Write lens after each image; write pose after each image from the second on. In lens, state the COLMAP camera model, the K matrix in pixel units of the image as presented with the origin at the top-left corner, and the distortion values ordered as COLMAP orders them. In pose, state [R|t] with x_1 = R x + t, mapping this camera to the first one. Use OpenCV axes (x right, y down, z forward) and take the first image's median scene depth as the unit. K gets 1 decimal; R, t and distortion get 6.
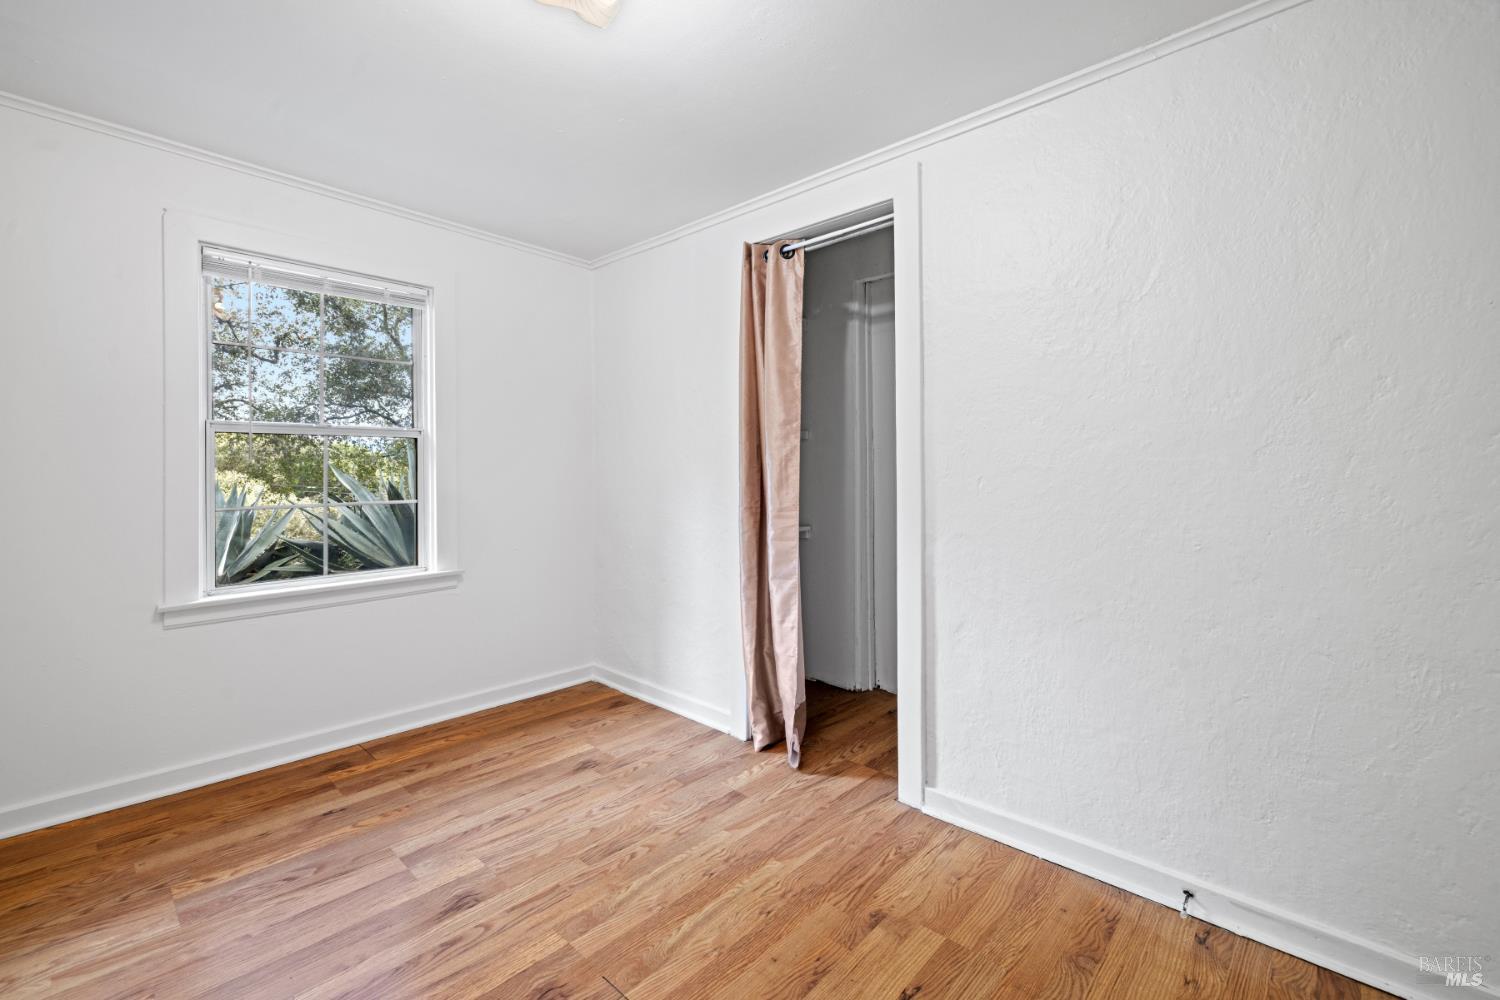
lens RADIAL K [[646.2, 0, 727.8], [0, 646.2, 466.1], [0, 0, 1]] dist [-0.004100, -0.000248]
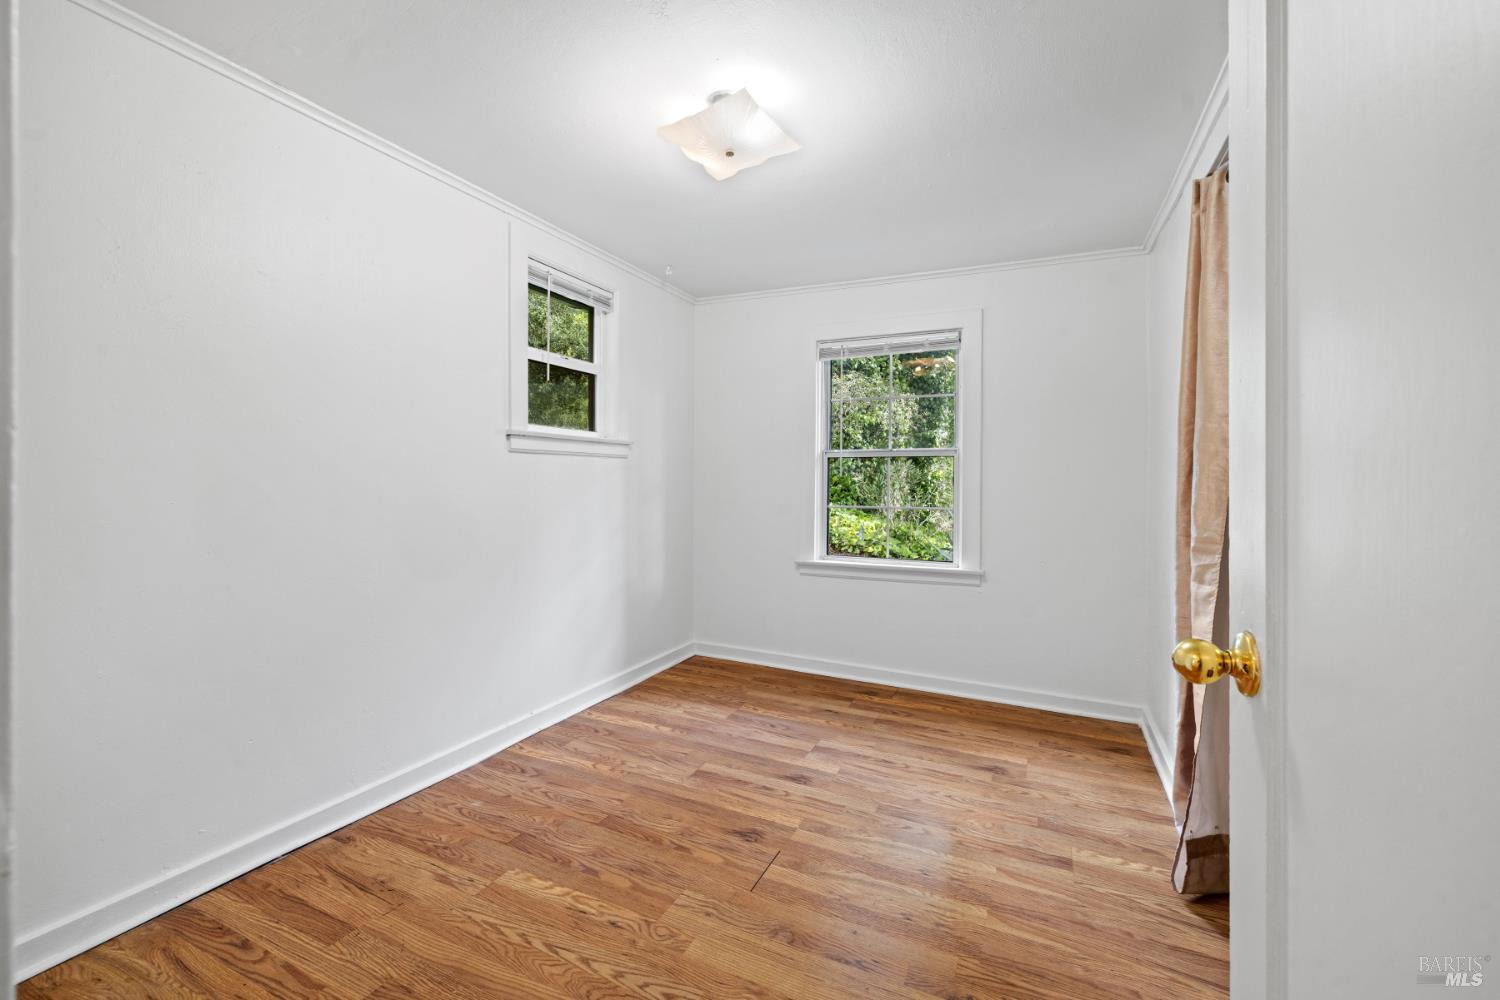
lens RADIAL K [[646.2, 0, 728.4], [0, 646.2, 480.2], [0, 0, 1]] dist [-0.004100, -0.000248]
pose [[0.287503, 0.004592, -0.957769, 0.717314], [-0.004633, 0.999983, 0.003403, -0.001107], [0.957769, 0.003459, 0.287519, 0.327040]]
